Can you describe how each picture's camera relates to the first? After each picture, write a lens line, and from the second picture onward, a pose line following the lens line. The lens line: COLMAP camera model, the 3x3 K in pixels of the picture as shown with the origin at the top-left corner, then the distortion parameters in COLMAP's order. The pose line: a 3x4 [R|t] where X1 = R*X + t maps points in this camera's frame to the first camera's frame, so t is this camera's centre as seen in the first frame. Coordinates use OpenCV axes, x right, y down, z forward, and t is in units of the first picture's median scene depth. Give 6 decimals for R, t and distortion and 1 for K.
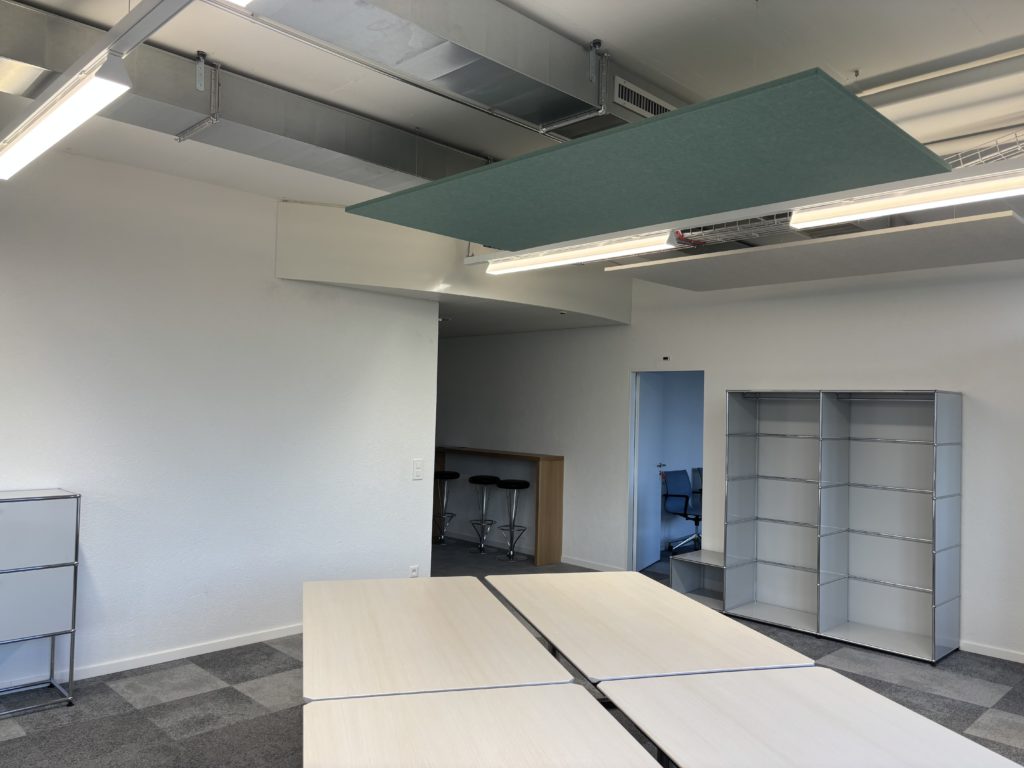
lens RADIAL K [[774.6, 0, 512.0], [0, 774.6, 384.0], [0, 0, 1]] dist [0.008528, -0.000935]
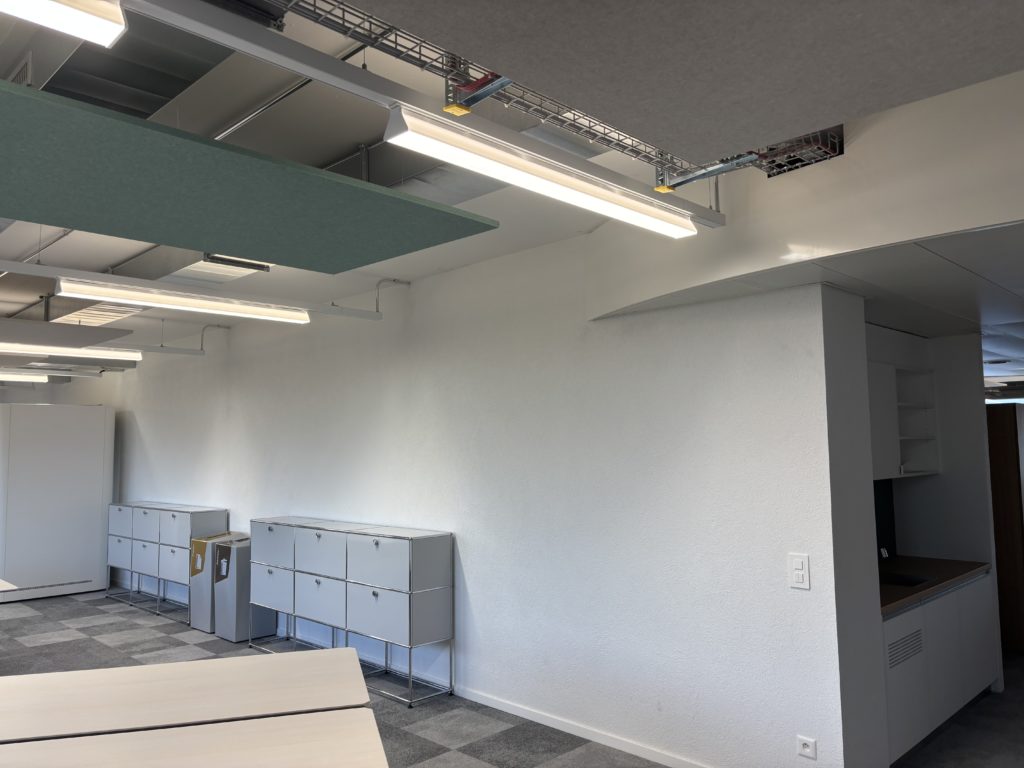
lens RADIAL K [[774.6, 0, 512.0], [0, 774.6, 384.0], [0, 0, 1]] dist [0.008528, -0.000935]
pose [[-0.005480, -0.102322, -0.994736, 0.661807], [0.044204, 0.993754, -0.102464, 0.024738], [0.999007, -0.044533, -0.000923, 1.064781]]
